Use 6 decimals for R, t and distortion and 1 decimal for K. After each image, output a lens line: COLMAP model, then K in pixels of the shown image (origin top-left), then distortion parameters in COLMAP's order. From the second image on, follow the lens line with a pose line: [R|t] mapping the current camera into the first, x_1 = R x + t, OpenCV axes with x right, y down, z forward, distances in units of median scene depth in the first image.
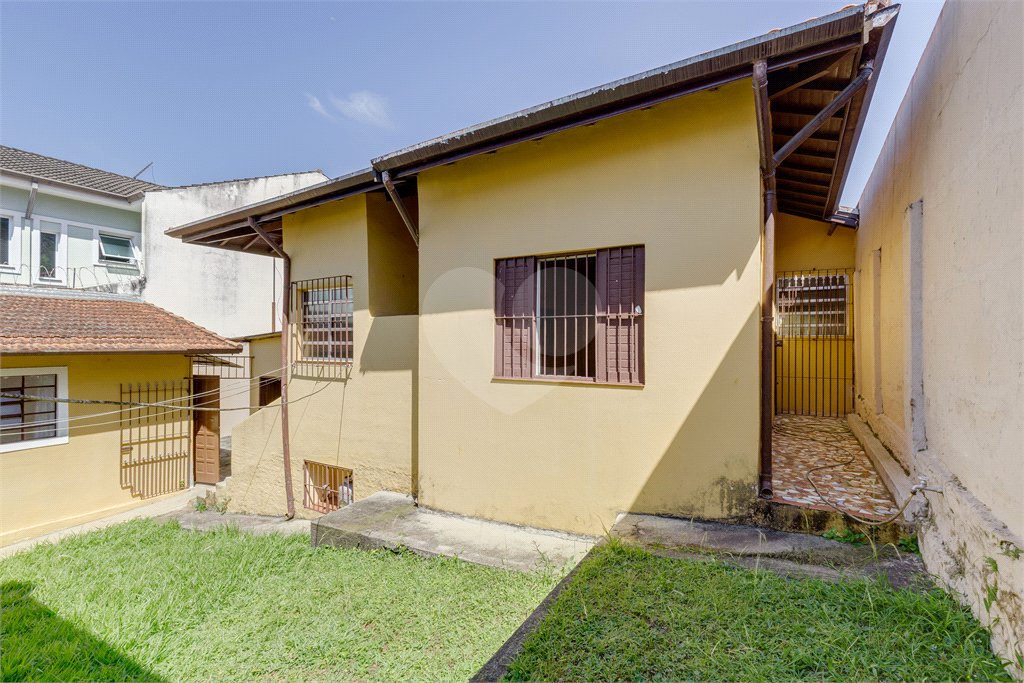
lens RADIAL K [[476.4, 0, 518.3], [0, 476.4, 339.7], [0, 0, 1]] dist [0.011304, -0.002634]
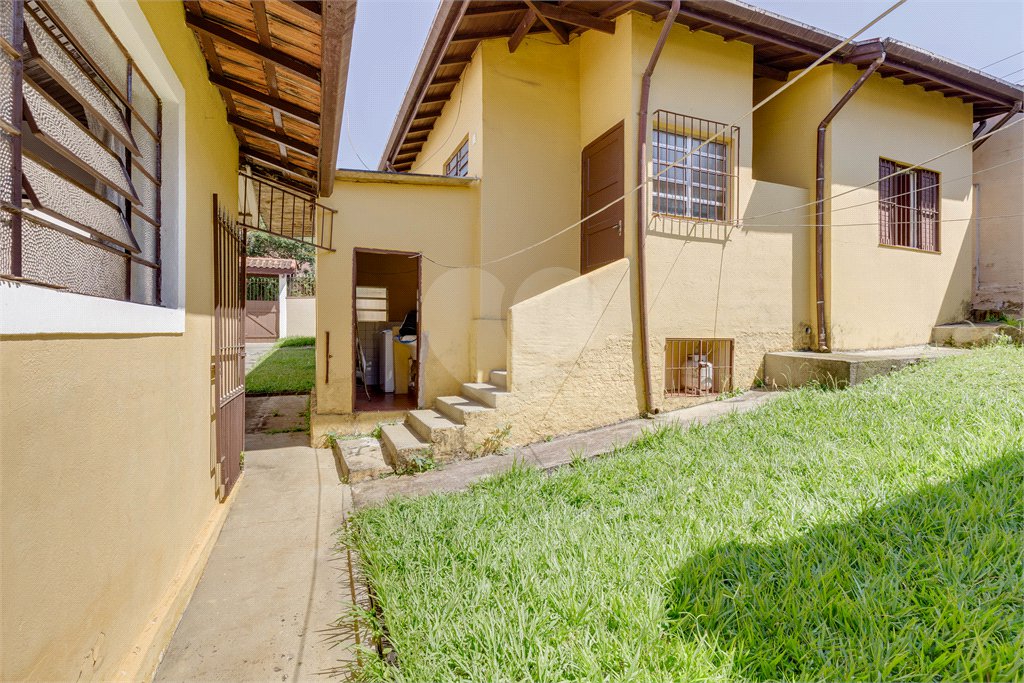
lens RADIAL K [[476.4, 0, 524.0], [0, 476.4, 329.8], [0, 0, 1]] dist [0.011304, -0.002634]
pose [[0.582483, 0.013021, 0.812739, -1.713406], [-0.012642, 0.999896, -0.006960, 0.341531], [-0.812745, -0.006221, 0.582587, 1.010626]]
